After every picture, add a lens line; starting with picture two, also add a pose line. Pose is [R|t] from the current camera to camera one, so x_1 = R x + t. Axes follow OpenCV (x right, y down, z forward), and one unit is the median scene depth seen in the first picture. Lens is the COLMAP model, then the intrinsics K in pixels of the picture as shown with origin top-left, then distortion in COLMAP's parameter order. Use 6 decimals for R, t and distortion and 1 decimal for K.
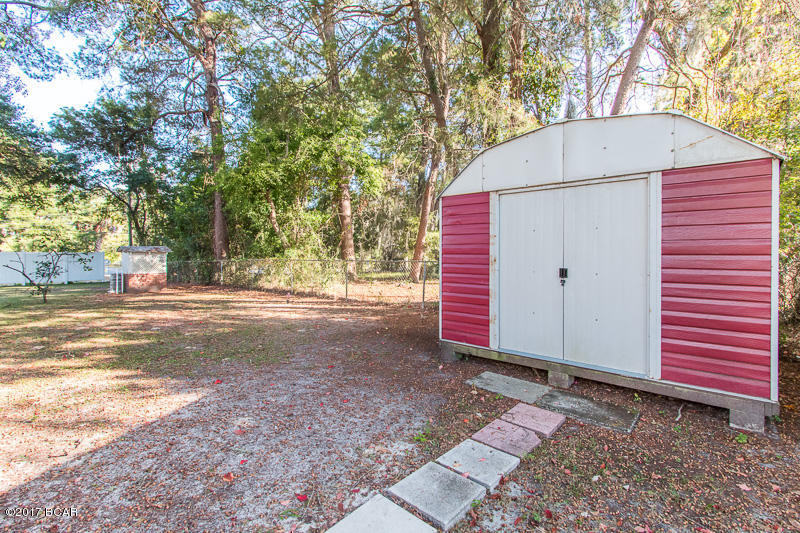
lens RADIAL K [[362.9, 0, 398.9], [0, 362.9, 262.0], [0, 0, 1]] dist [-0.000783, 0.000012]
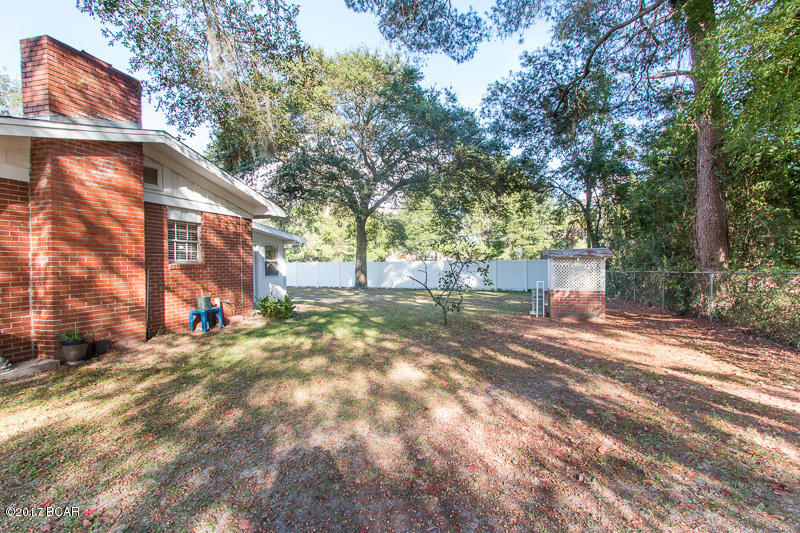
lens RADIAL K [[362.9, 0, 399.8], [0, 362.9, 264.8], [0, 0, 1]] dist [-0.000783, 0.000012]
pose [[0.399436, 0.001690, -0.916759, -0.144884], [-0.009569, 0.999952, -0.002326, -0.006170], [0.916711, 0.009701, 0.399433, 0.289835]]
